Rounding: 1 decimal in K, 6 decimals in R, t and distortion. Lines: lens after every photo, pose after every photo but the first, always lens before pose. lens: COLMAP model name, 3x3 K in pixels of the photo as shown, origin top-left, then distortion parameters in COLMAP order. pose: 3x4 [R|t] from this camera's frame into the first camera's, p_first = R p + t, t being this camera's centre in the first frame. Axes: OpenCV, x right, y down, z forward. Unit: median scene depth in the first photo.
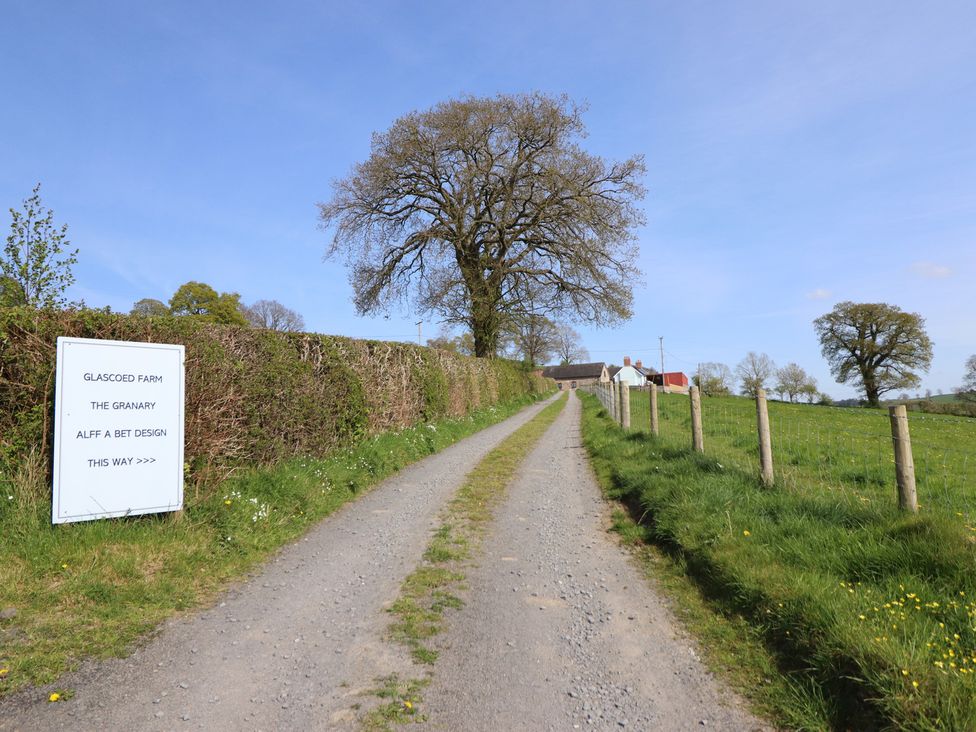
lens RADIAL K [[630.2, 0, 486.2], [0, 630.2, 360.0], [0, 0, 1]] dist [0.000837, -0.002073]
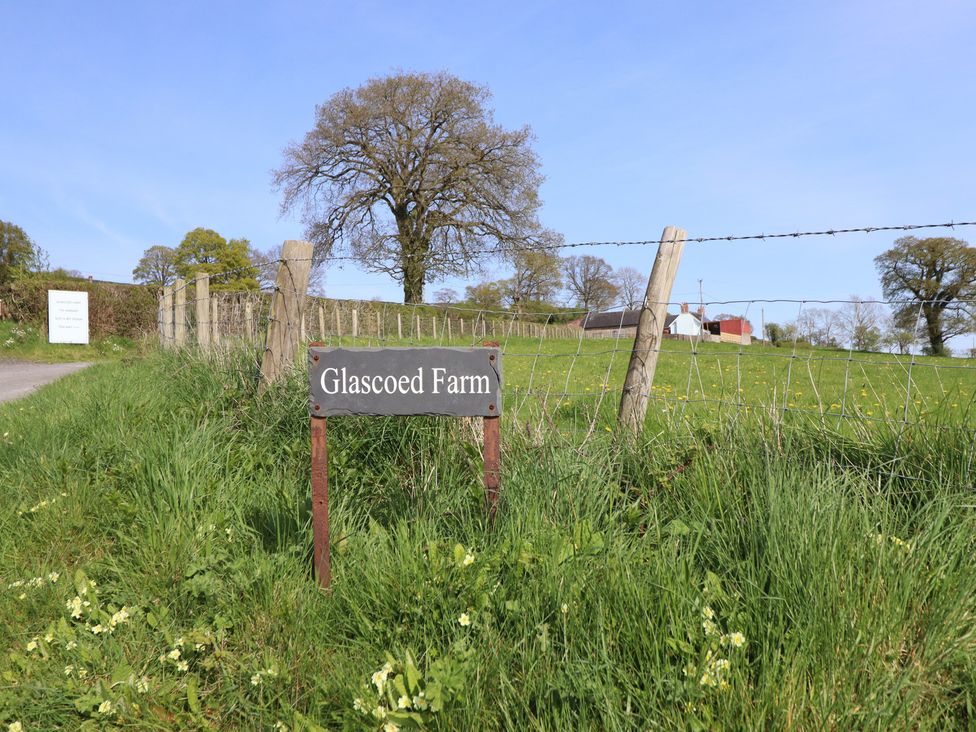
lens RADIAL K [[757.5, 0, 488.9], [0, 757.5, 352.3], [0, 0, 1]] dist [0.012997, 0.000807]
pose [[0.995614, -0.006792, -0.093305, 0.085304], [0.011980, 0.998406, 0.055147, 0.004163], [0.092782, -0.056023, 0.994109, -0.118944]]
